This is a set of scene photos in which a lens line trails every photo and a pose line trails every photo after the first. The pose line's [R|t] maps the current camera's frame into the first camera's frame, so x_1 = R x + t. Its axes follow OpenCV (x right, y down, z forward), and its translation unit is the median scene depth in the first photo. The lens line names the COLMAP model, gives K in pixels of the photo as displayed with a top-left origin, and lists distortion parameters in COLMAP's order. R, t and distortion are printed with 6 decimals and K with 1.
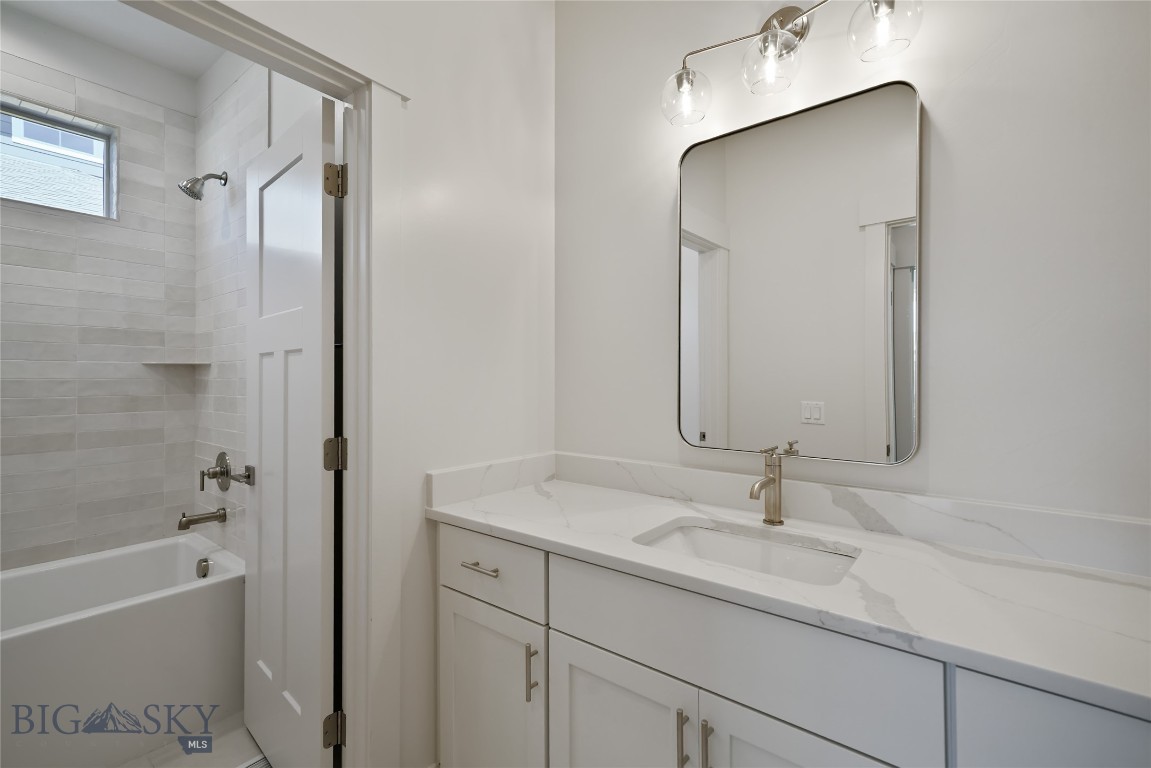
lens RADIAL K [[517.1, 0, 573.9], [0, 517.1, 379.3], [0, 0, 1]] dist [0.004043, 0.000859]
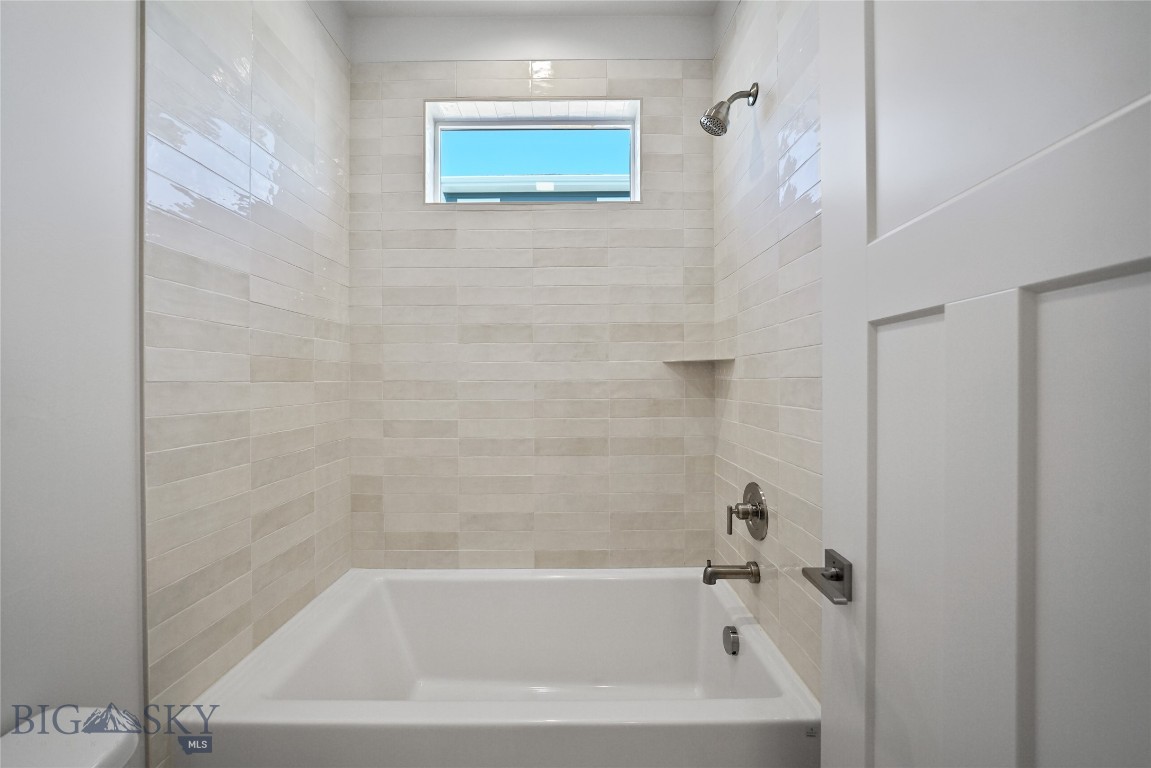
lens RADIAL K [[420.5, 0, 576.5], [0, 420.5, 382.7], [0, 0, 1]] dist [0.000796, 0.000087]
pose [[0.627403, -0.000029, -0.778694, -0.381672], [0.008043, 0.999947, 0.006443, -0.000850], [0.778653, -0.010305, 0.627370, 0.452553]]
